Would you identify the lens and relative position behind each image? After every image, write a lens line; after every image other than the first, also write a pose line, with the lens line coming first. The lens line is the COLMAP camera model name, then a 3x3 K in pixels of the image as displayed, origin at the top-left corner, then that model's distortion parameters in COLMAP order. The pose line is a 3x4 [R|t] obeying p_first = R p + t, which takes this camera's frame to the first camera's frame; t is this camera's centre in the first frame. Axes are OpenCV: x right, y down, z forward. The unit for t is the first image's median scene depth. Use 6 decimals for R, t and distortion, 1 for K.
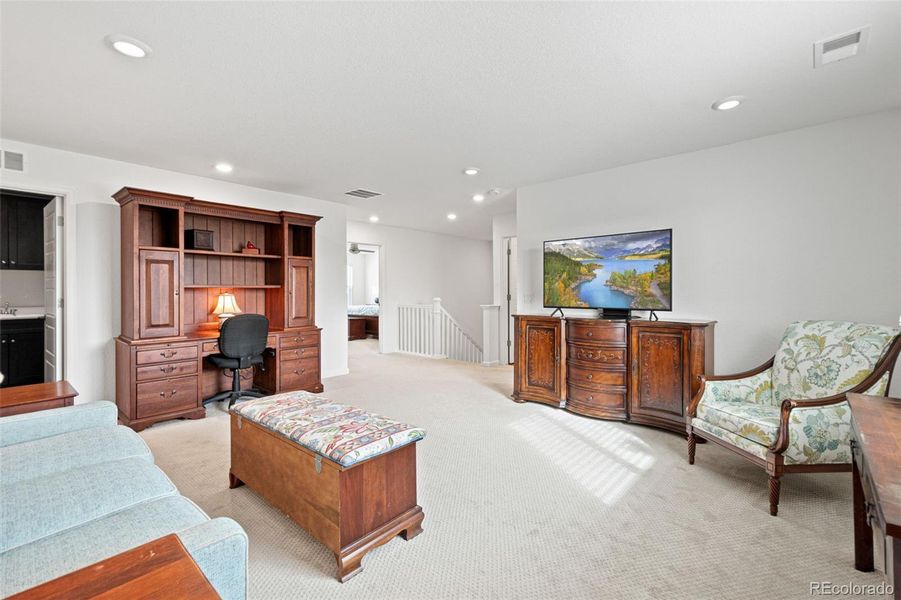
lens RADIAL K [[395.7, 0, 456.9], [0, 395.7, 291.8], [0, 0, 1]] dist [0.013468, -0.001584]
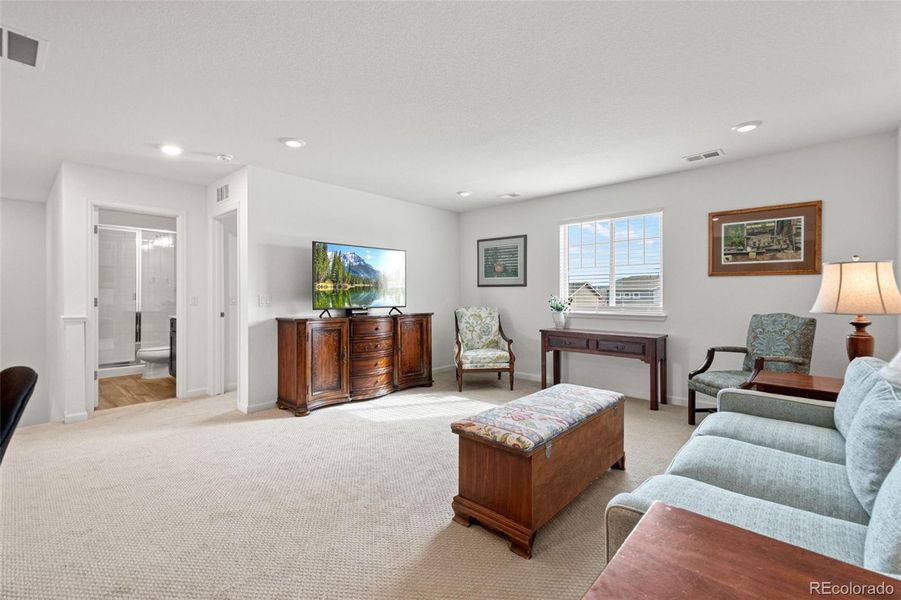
lens RADIAL K [[395.7, 0, 458.3], [0, 395.7, 301.6], [0, 0, 1]] dist [0.013468, -0.001584]
pose [[0.014525, -0.023332, 0.999622, -1.217606], [0.002102, 0.999726, 0.023304, -0.007602], [-0.999892, 0.001763, 0.014570, 1.025325]]
